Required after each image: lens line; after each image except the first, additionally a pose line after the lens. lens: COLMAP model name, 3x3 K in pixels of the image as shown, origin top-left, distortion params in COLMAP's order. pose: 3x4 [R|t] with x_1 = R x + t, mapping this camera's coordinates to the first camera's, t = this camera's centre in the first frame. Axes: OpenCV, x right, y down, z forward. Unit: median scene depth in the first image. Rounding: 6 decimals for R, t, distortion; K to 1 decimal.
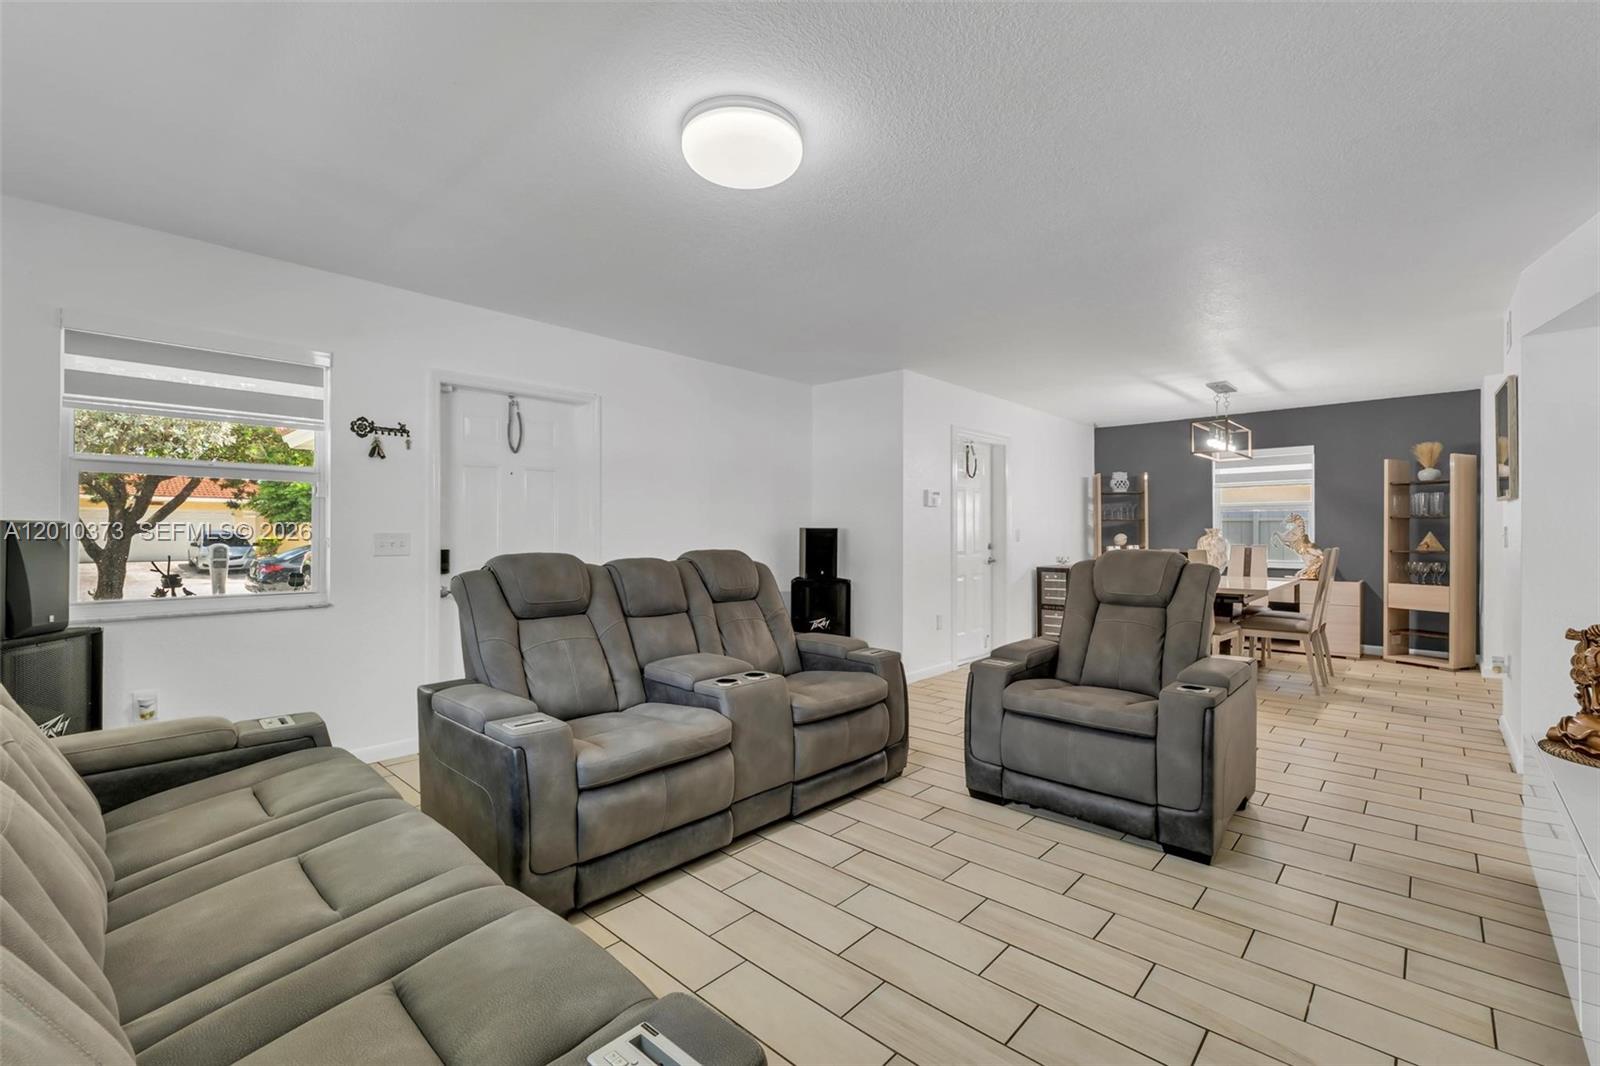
lens RADIAL K [[669.2, 0, 797.3], [0, 669.2, 536.1], [0, 0, 1]] dist [-0.018711, -0.000450]
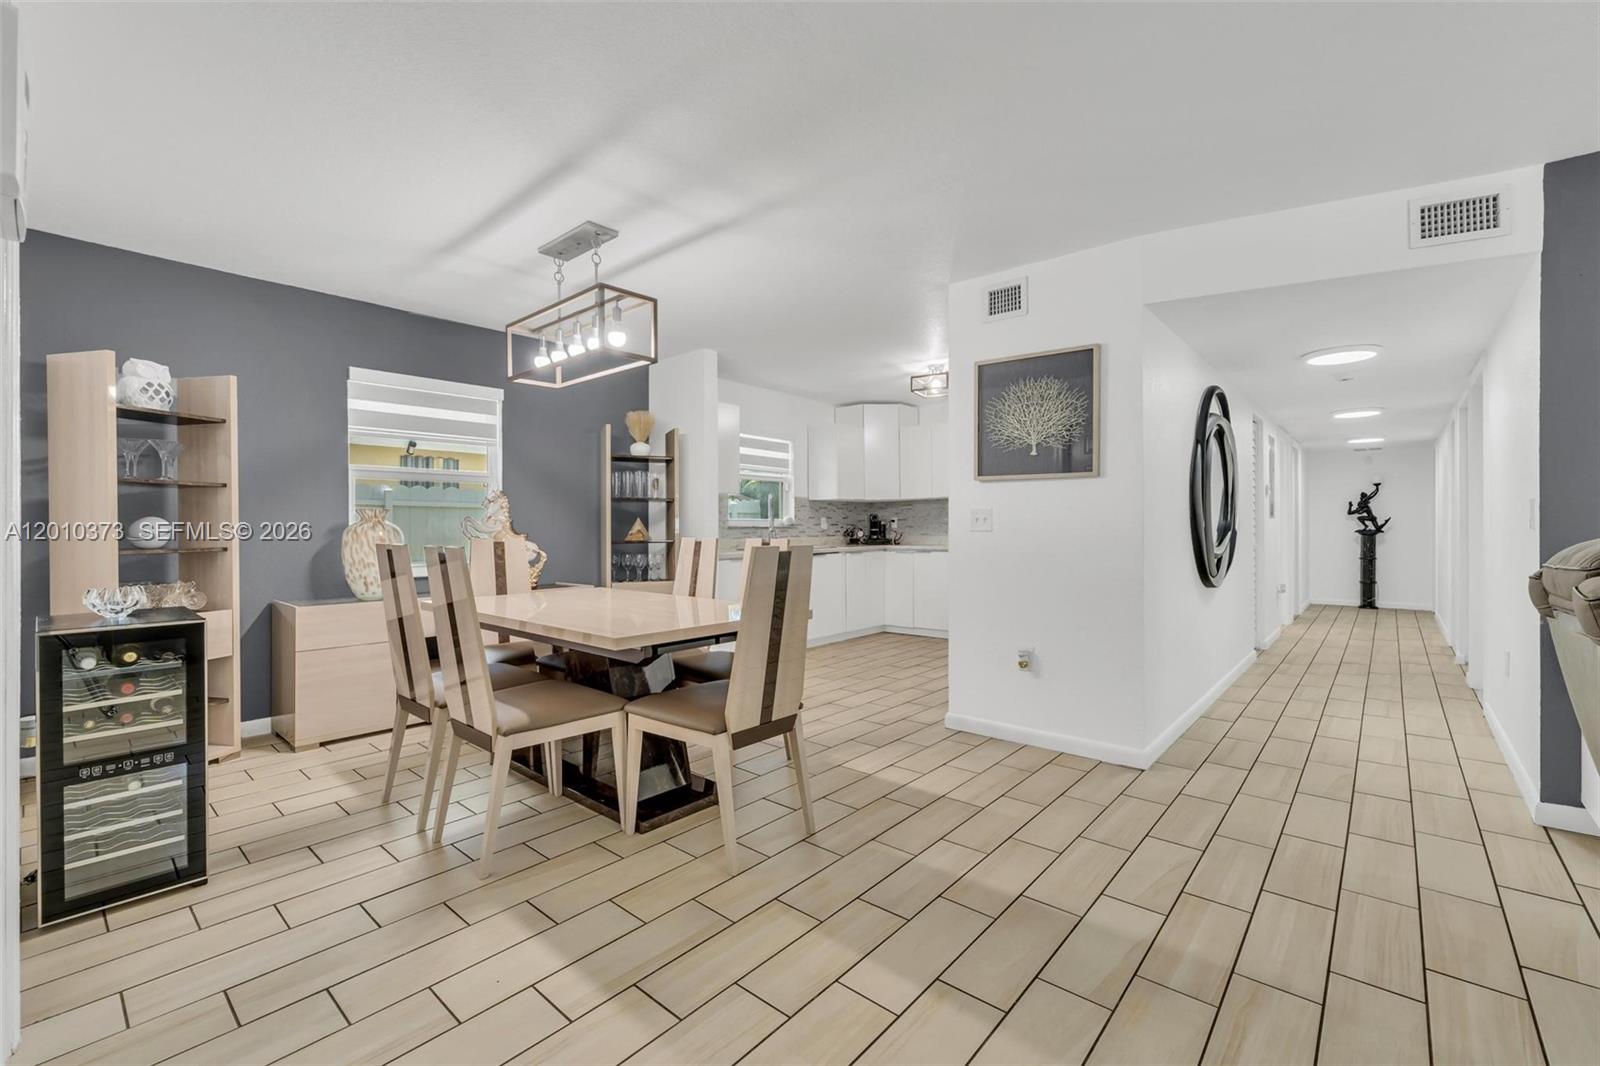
lens RADIAL K [[677.7, 0, 806.7], [0, 677.7, 525.0], [0, 0, 1]] dist [-0.004822, -0.000634]
pose [[-0.049930, 0.003831, 0.998745, 0.085365], [0.006774, 0.999971, -0.003497, 0.006367], [-0.998730, 0.006590, -0.049954, 0.801602]]
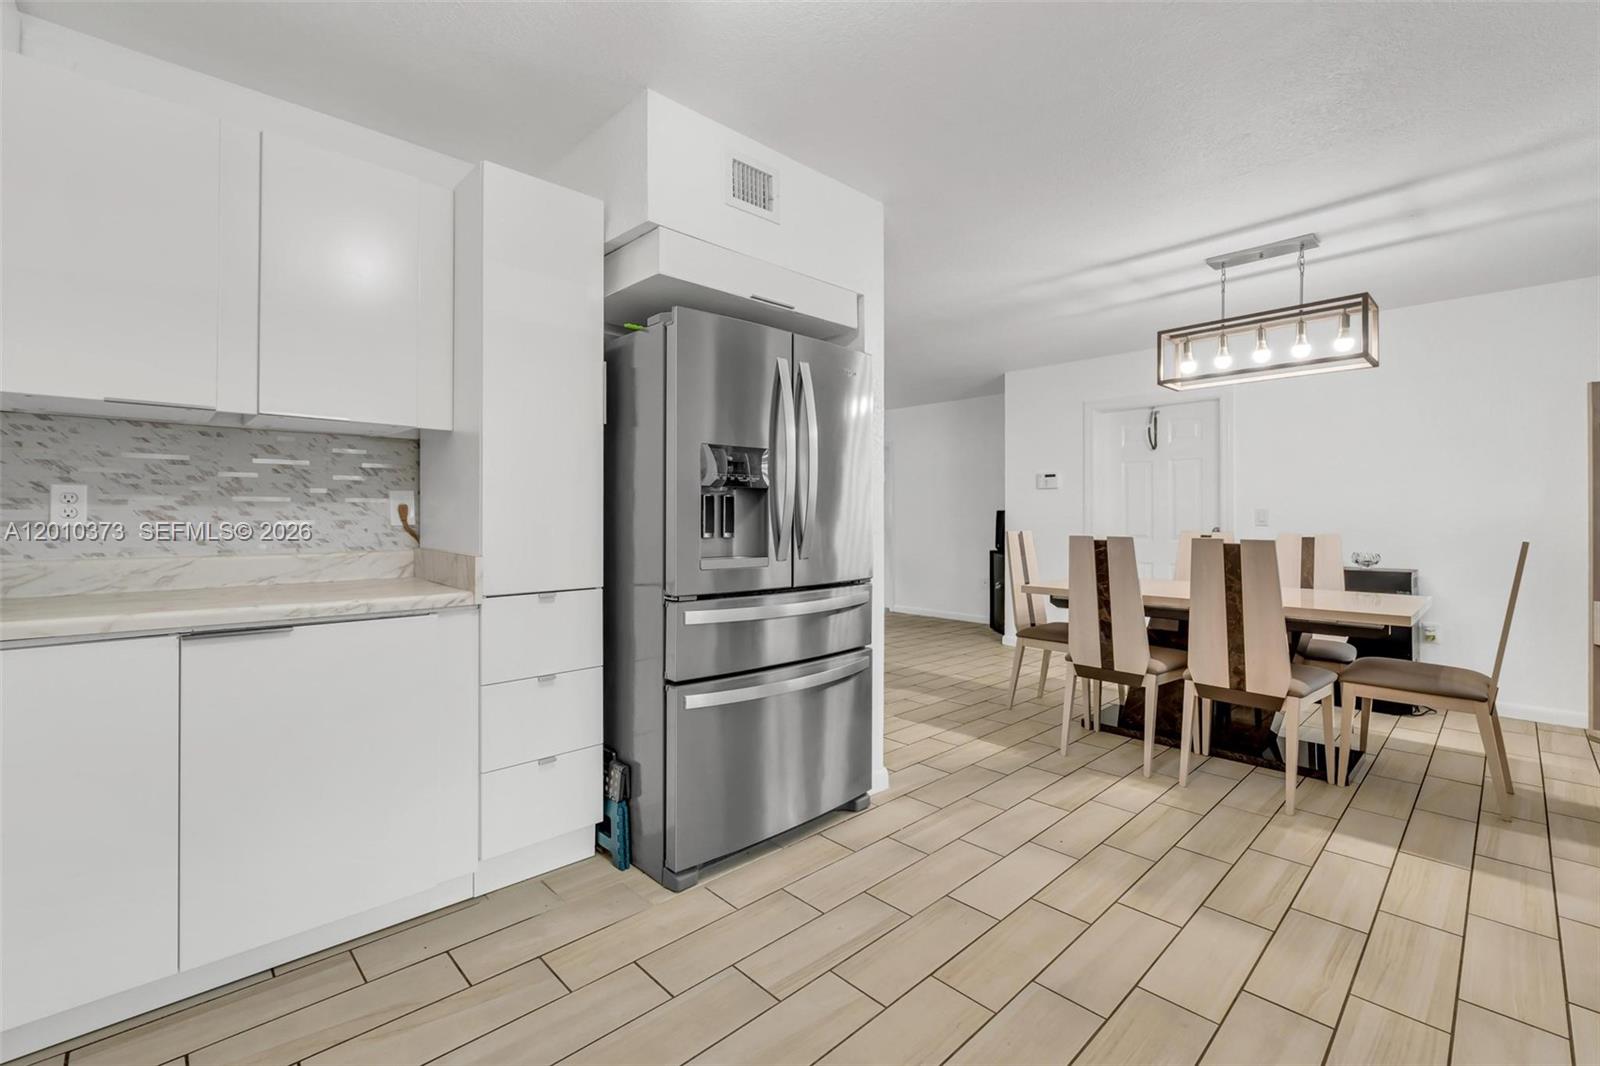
lens RADIAL K [[677.7, 0, 806.7], [0, 677.7, 525.0], [0, 0, 1]] dist [-0.004822, -0.000634]
pose [[-0.042457, 0.009186, -0.999056, 1.163461], [-0.001837, 0.999955, 0.009273, 0.002528], [0.999097, 0.002229, -0.042438, 0.608904]]
